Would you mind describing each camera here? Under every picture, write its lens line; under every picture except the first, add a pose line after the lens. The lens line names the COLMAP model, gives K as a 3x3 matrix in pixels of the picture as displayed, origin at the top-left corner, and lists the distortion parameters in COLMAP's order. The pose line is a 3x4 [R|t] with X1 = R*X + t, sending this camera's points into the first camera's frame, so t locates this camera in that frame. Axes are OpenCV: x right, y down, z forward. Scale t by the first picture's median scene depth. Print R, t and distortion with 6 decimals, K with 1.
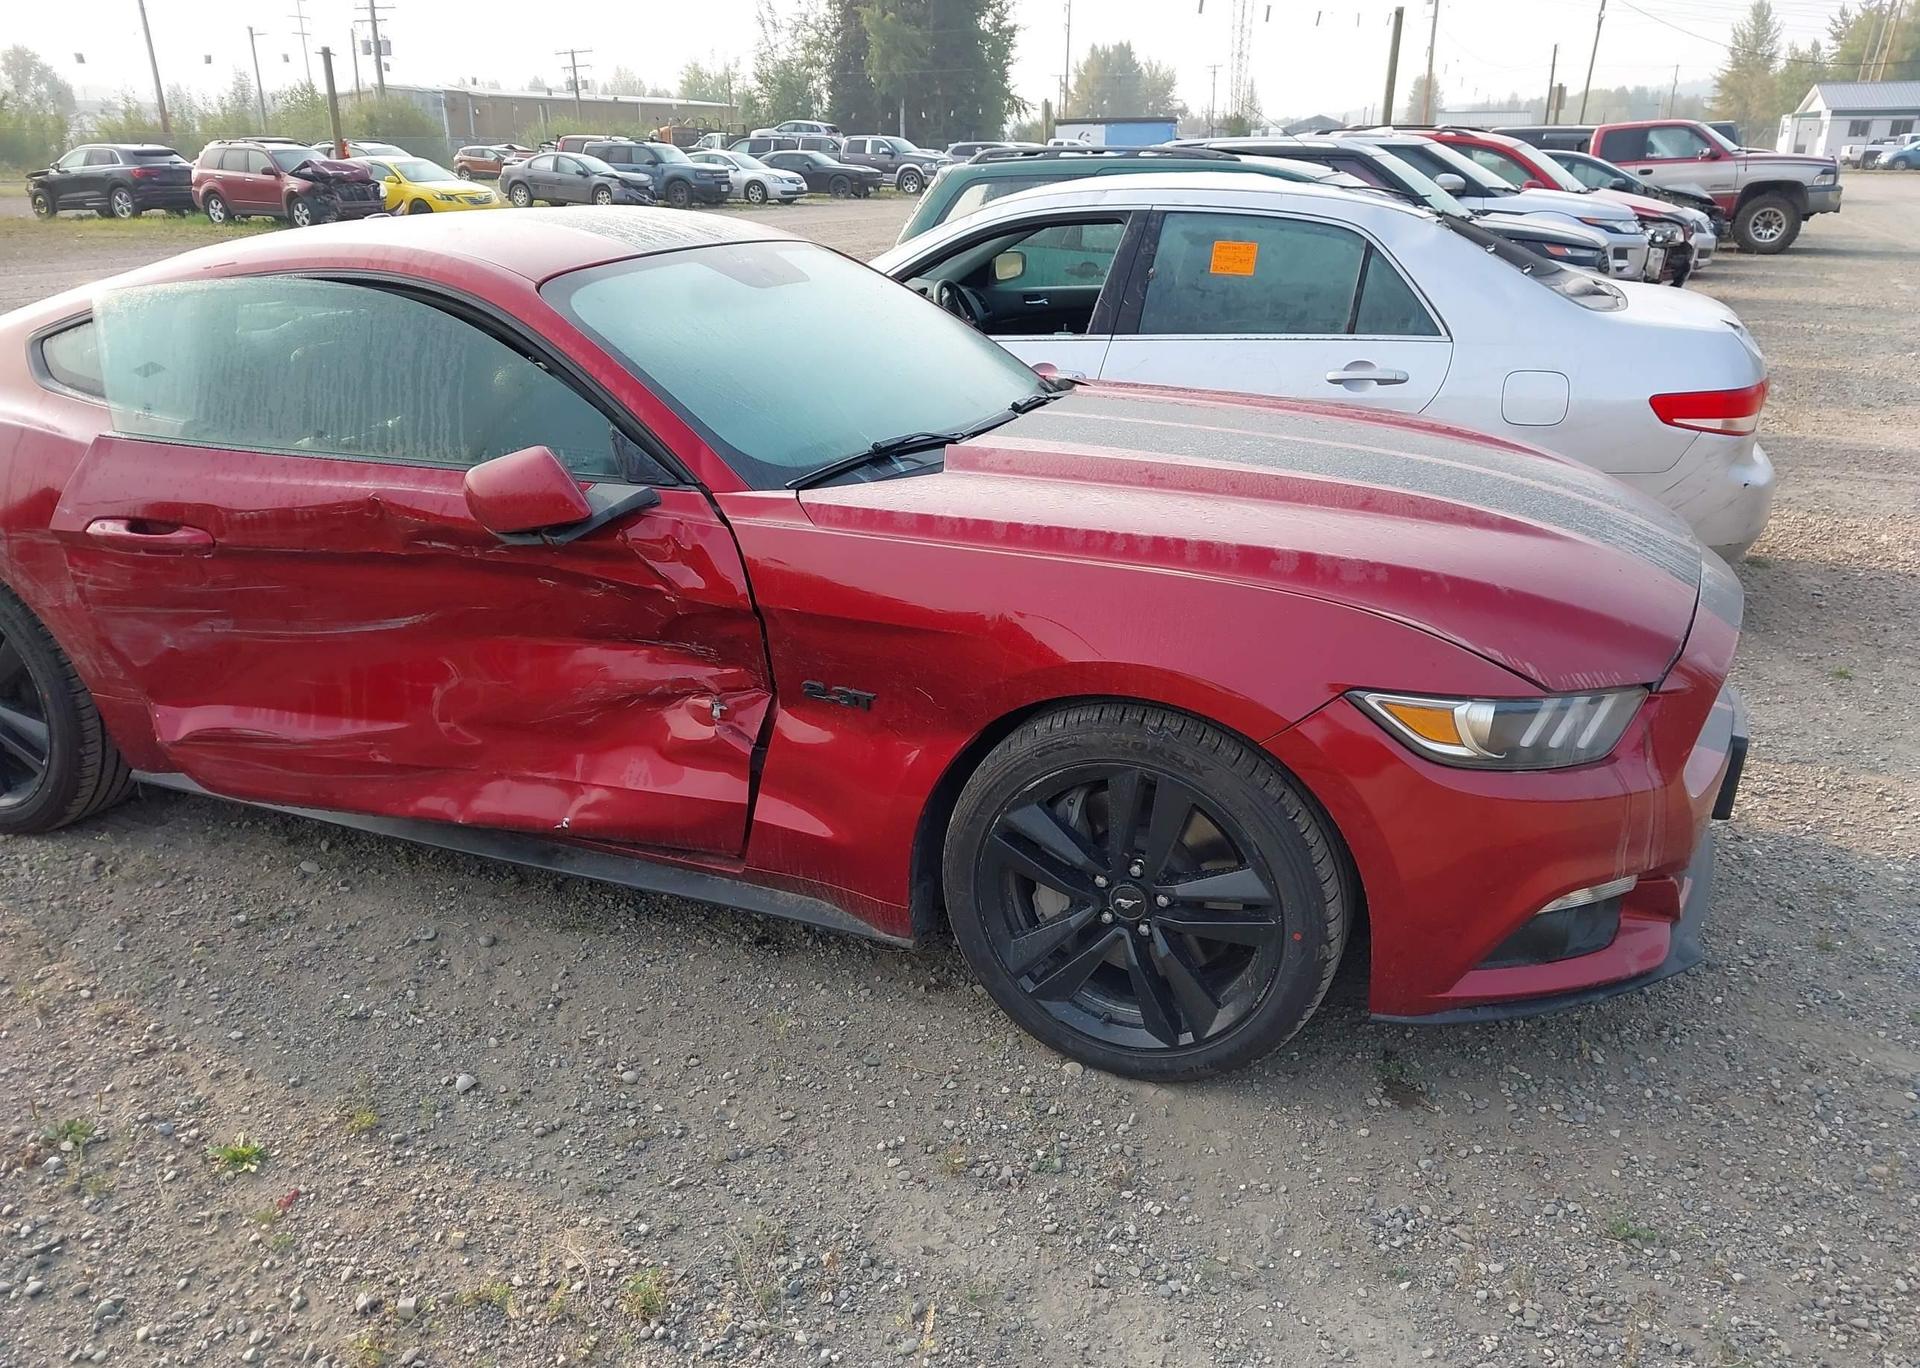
lens RADIAL K [[1510.2, 0, 967.7], [0, 1510.2, 693.9], [0, 0, 1]] dist [0.006959, -0.000559]
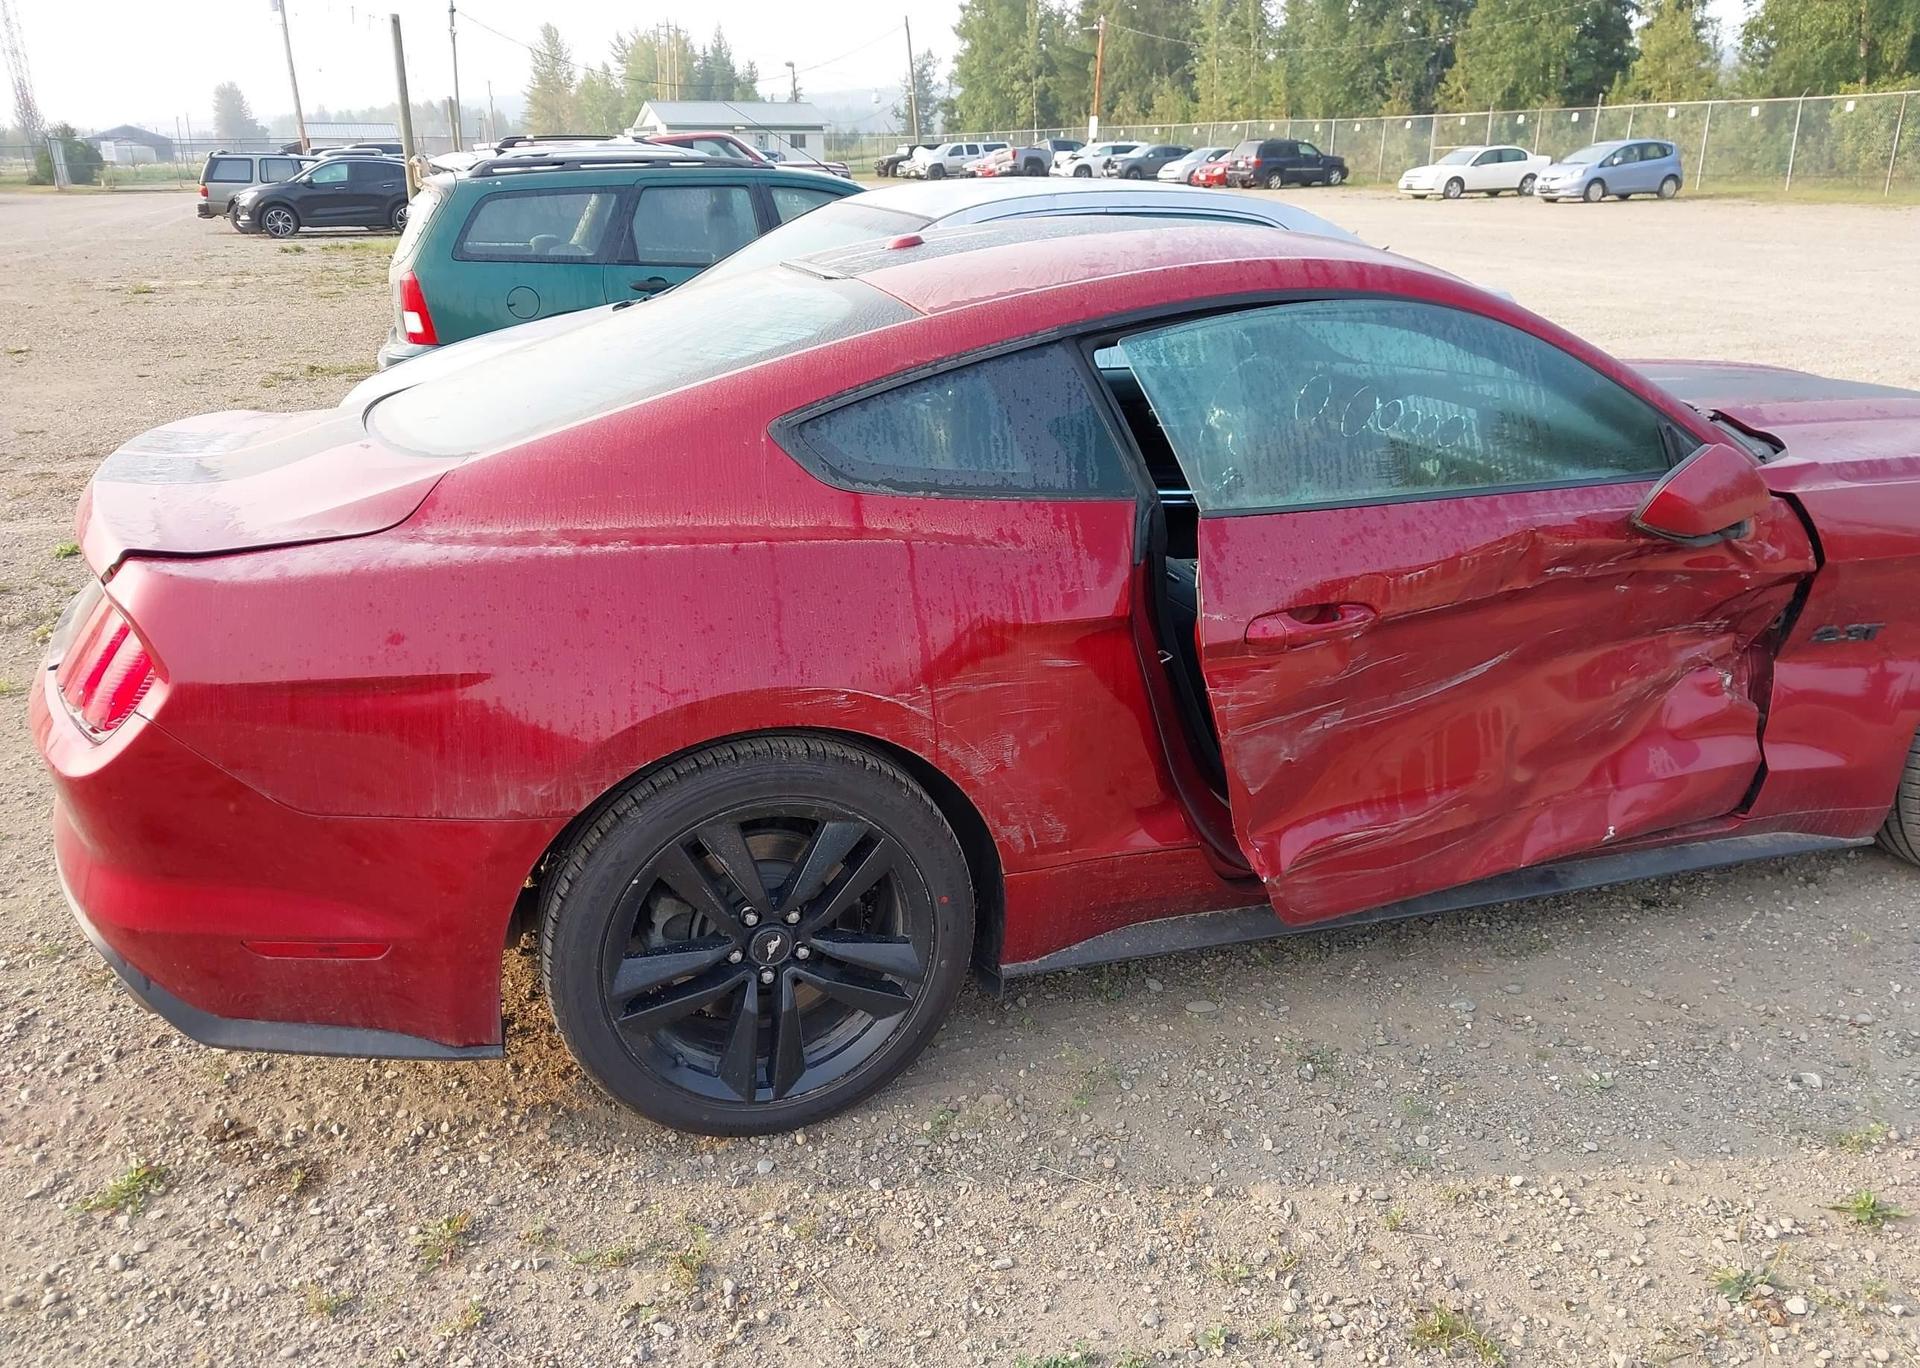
lens RADIAL K [[1510.2, 0, 967.7], [0, 1510.2, 693.9], [0, 0, 1]] dist [0.006959, -0.000559]
pose [[0.774885, -0.220203, 0.592506, -1.190119], [0.224171, 0.972166, 0.068129, -0.167900], [-0.591016, 0.080031, 0.802680, 0.452709]]
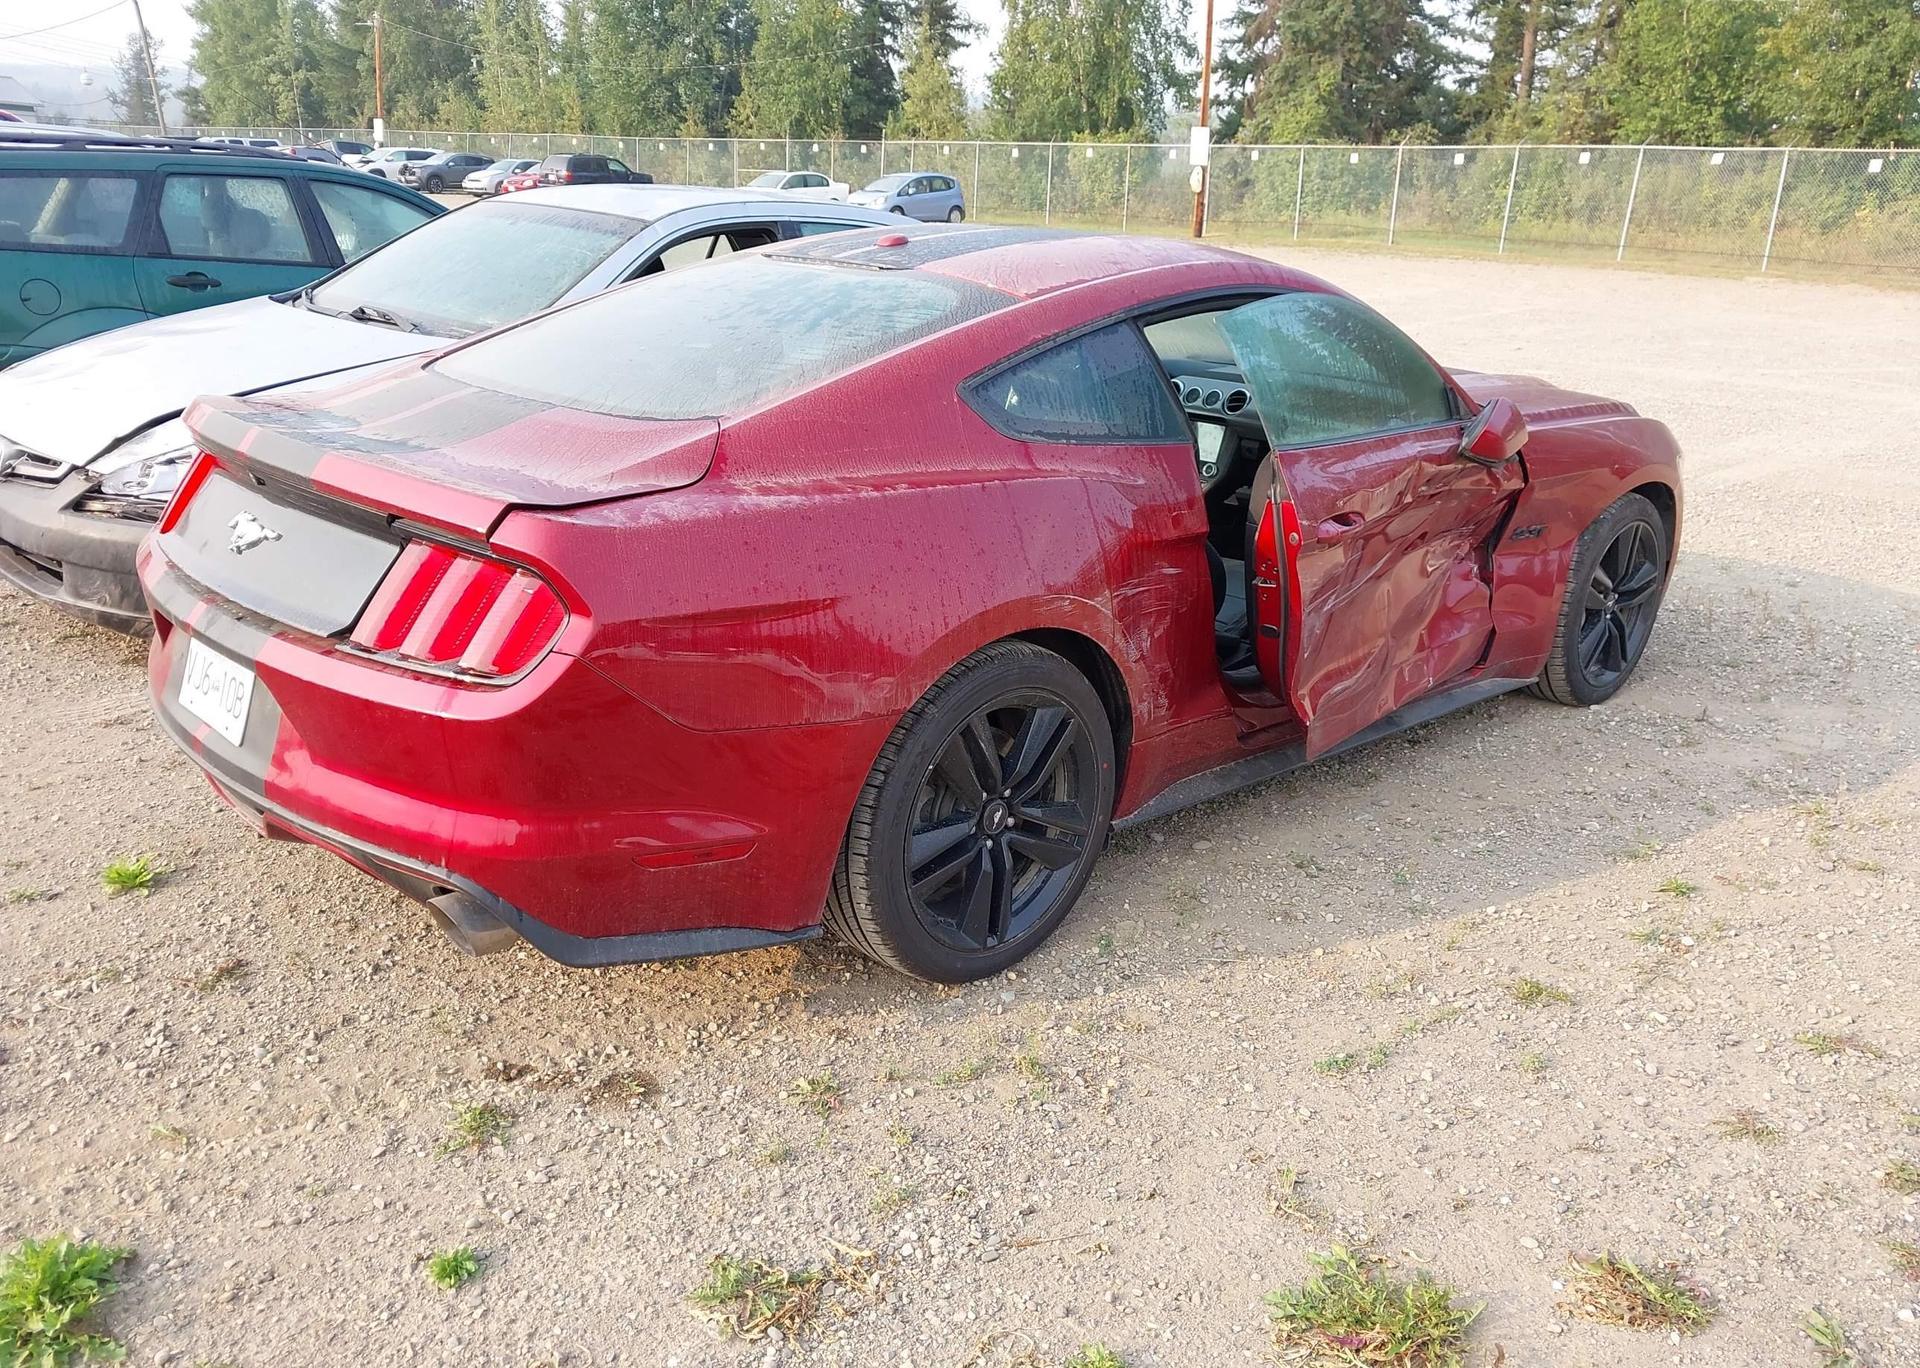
lens RADIAL K [[1487.0, 0, 967.6], [0, 1487.0, 711.4], [0, 0, 1]] dist [0.018329, -0.008489]
pose [[0.432306, -0.287098, 0.854802, -1.659979], [0.270895, 0.945522, 0.180566, -0.254218], [-0.860074, 0.153501, 0.486528, 0.723929]]
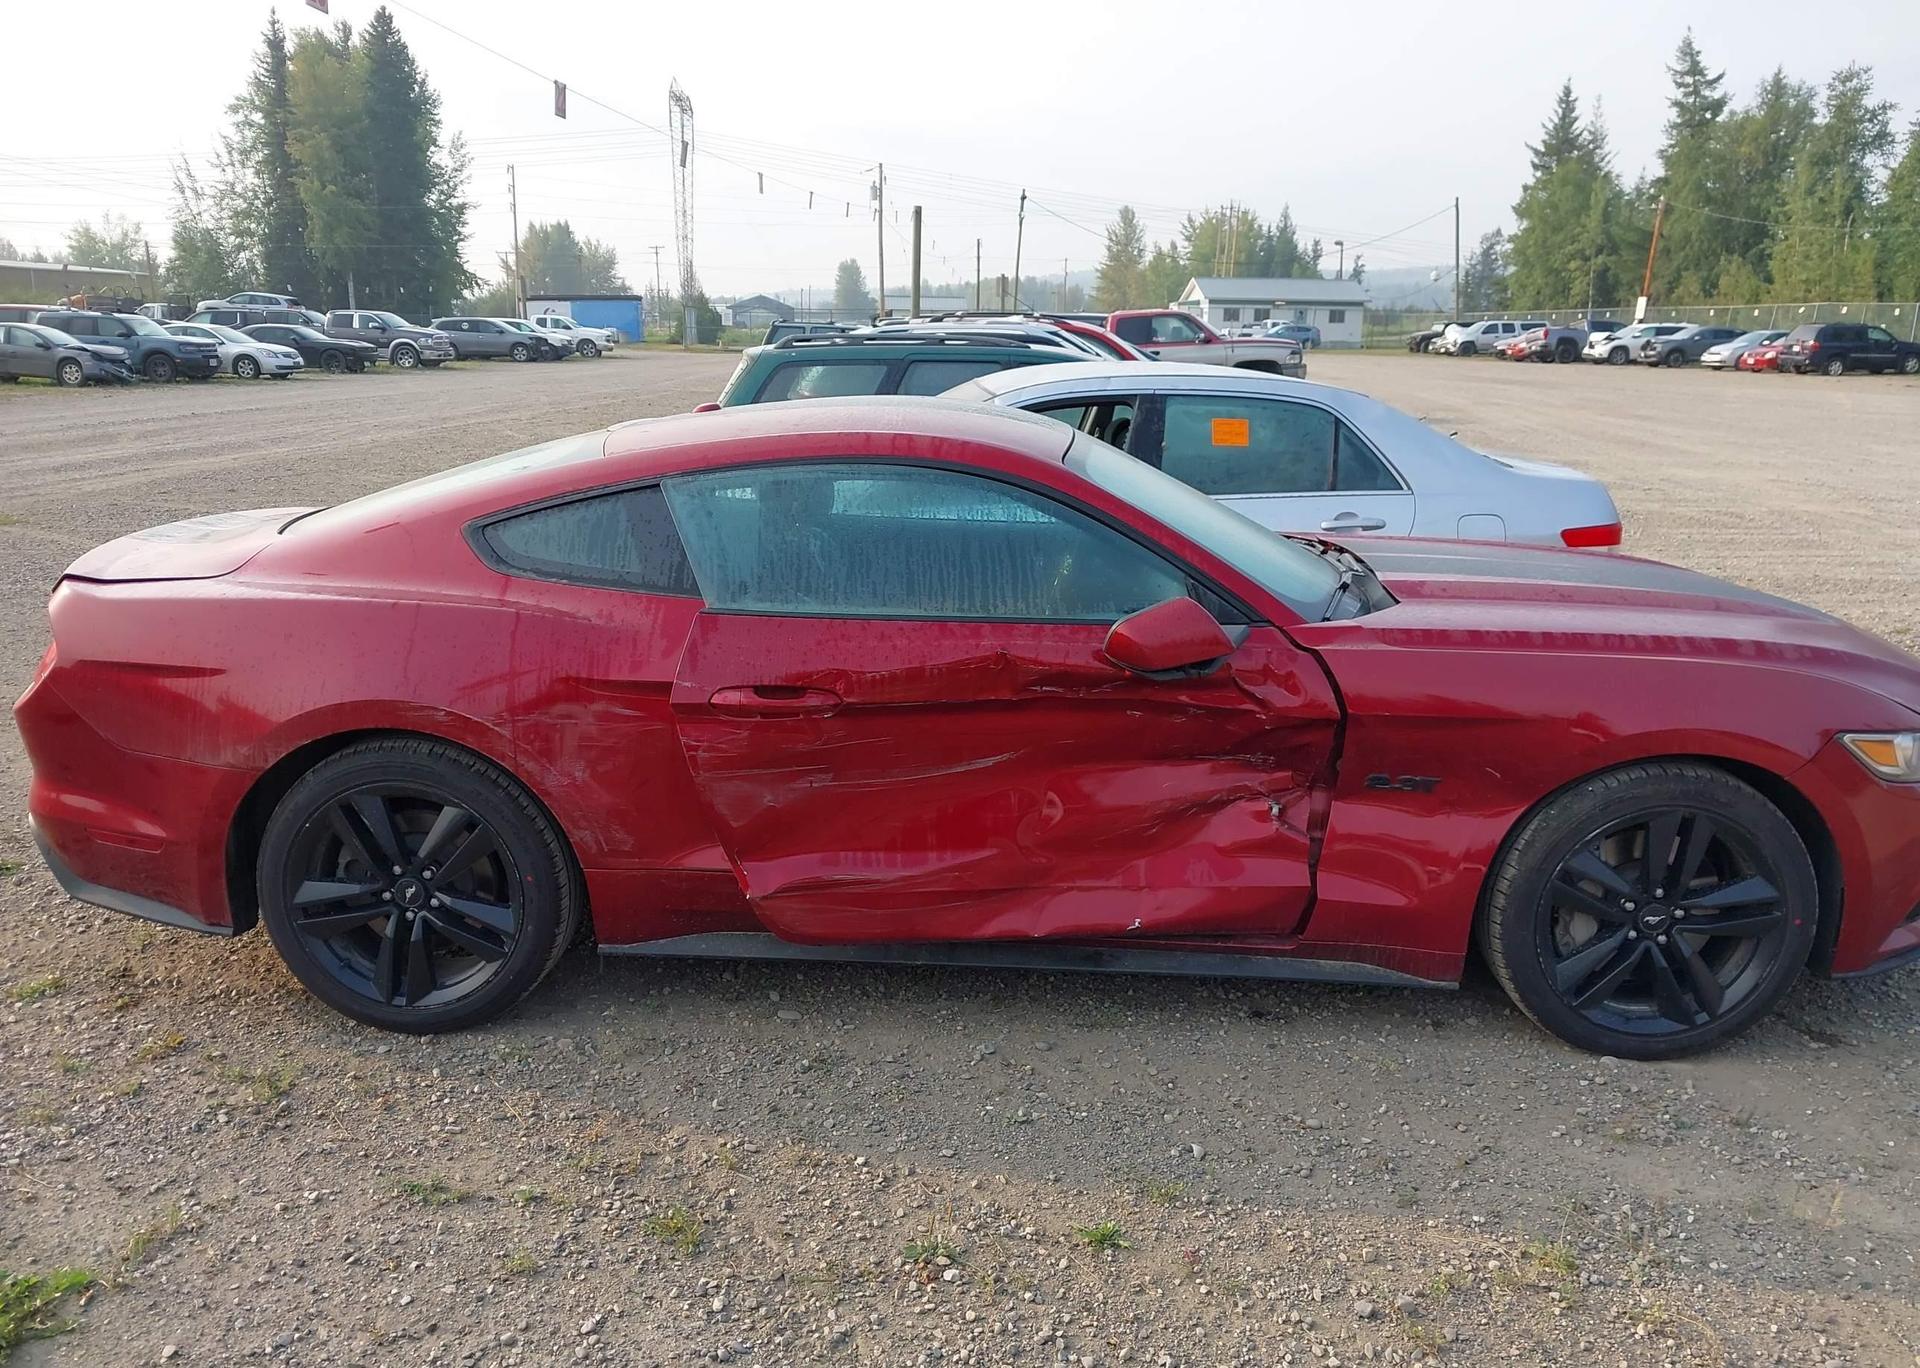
lens RADIAL K [[1487.0, 0, 967.6], [0, 1487.0, 711.4], [0, 0, 1]] dist [0.018329, -0.008489]
pose [[0.942440, -0.075622, 0.325713, -0.761291], [0.105464, 0.991596, -0.074933, -0.003080], [-0.317309, 0.104971, 0.942495, -0.045684]]
